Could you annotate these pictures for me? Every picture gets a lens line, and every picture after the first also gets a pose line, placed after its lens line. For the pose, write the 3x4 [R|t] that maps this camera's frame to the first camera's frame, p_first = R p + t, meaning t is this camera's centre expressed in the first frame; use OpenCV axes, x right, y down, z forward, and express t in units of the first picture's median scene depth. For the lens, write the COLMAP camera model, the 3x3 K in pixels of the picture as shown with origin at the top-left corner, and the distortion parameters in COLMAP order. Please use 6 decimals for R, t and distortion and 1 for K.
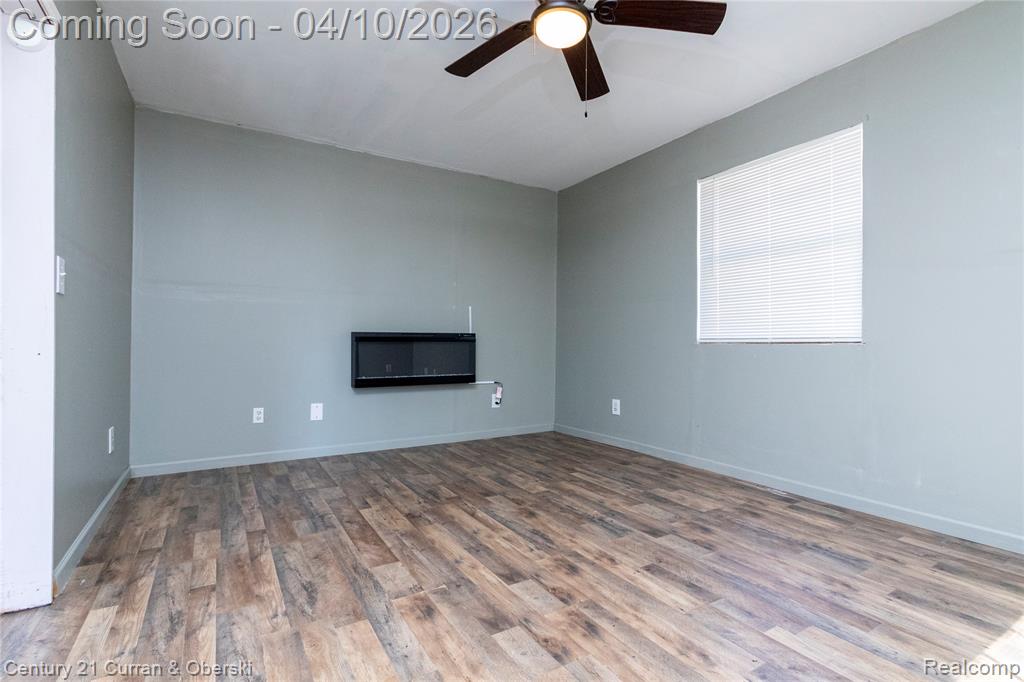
lens RADIAL K [[489.9, 0, 515.0], [0, 489.9, 345.1], [0, 0, 1]] dist [0.002455, -0.001141]
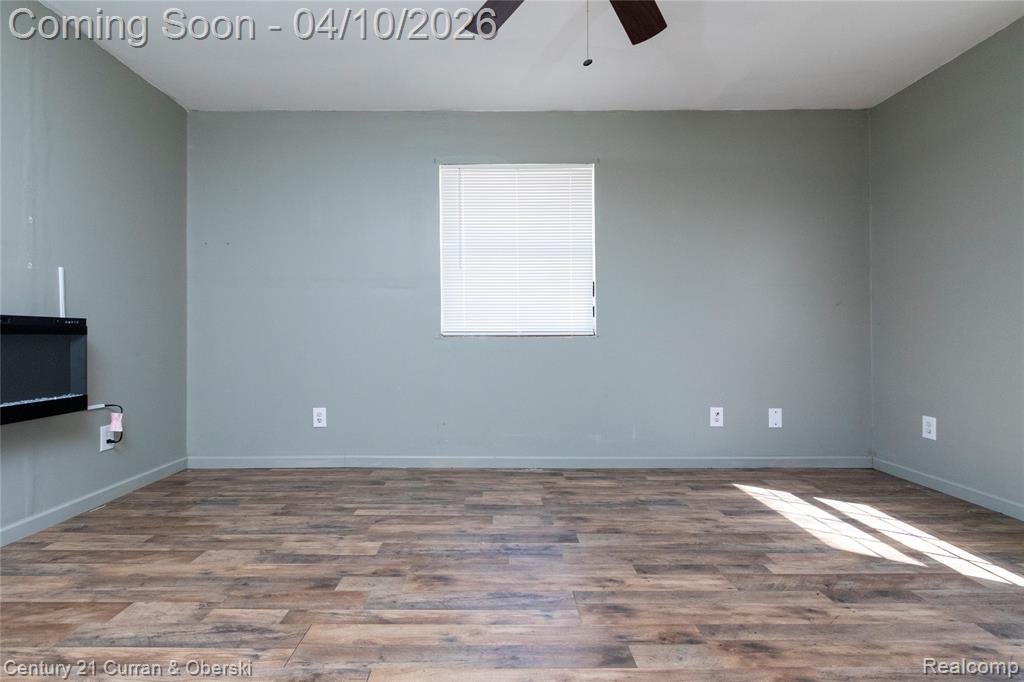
lens RADIAL K [[489.9, 0, 511.3], [0, 489.9, 332.9], [0, 0, 1]] dist [0.002455, -0.001141]
pose [[0.516460, 0.007108, 0.856282, -0.473717], [0.005580, 0.999916, -0.011666, 0.002377], [-0.856293, 0.010803, 0.516377, 0.504764]]
